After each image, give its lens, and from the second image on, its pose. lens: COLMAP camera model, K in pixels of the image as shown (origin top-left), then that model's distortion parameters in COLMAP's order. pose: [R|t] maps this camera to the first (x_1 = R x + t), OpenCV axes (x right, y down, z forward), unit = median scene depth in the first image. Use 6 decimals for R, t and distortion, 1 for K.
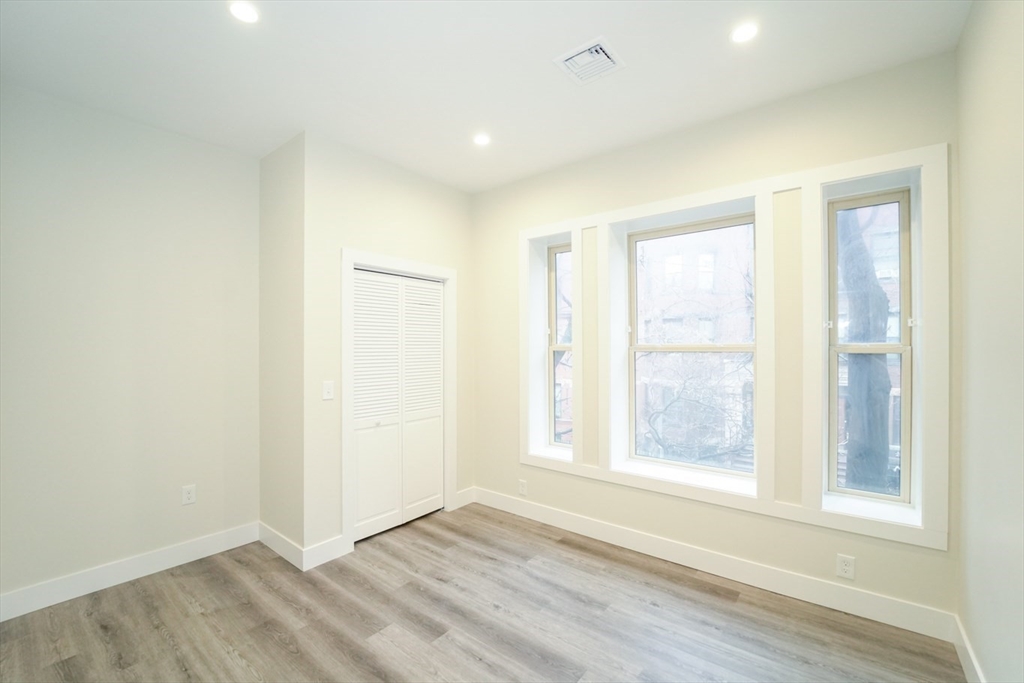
lens RADIAL K [[414.7, 0, 512.9], [0, 414.7, 343.7], [0, 0, 1]] dist [-0.025655, 0.001063]
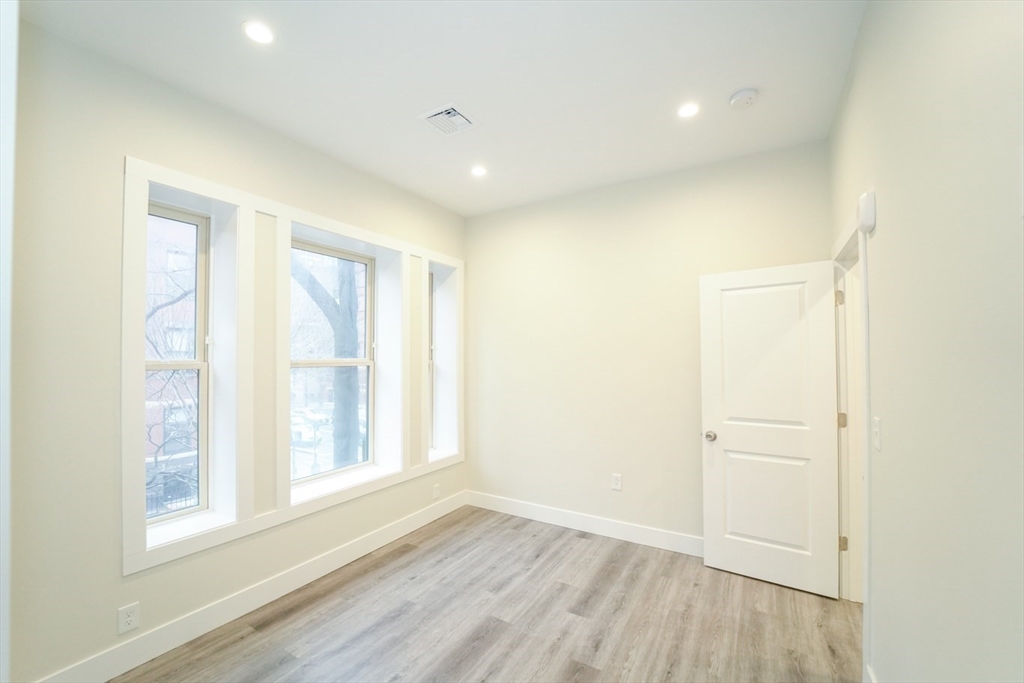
lens RADIAL K [[414.7, 0, 492.7], [0, 414.7, 354.1], [0, 0, 1]] dist [-0.025655, 0.001063]
pose [[-0.083090, 0.015036, 0.996429, -0.817474], [0.005438, 0.999878, -0.014634, 0.007292], [-0.996527, 0.004202, -0.083162, 0.815820]]
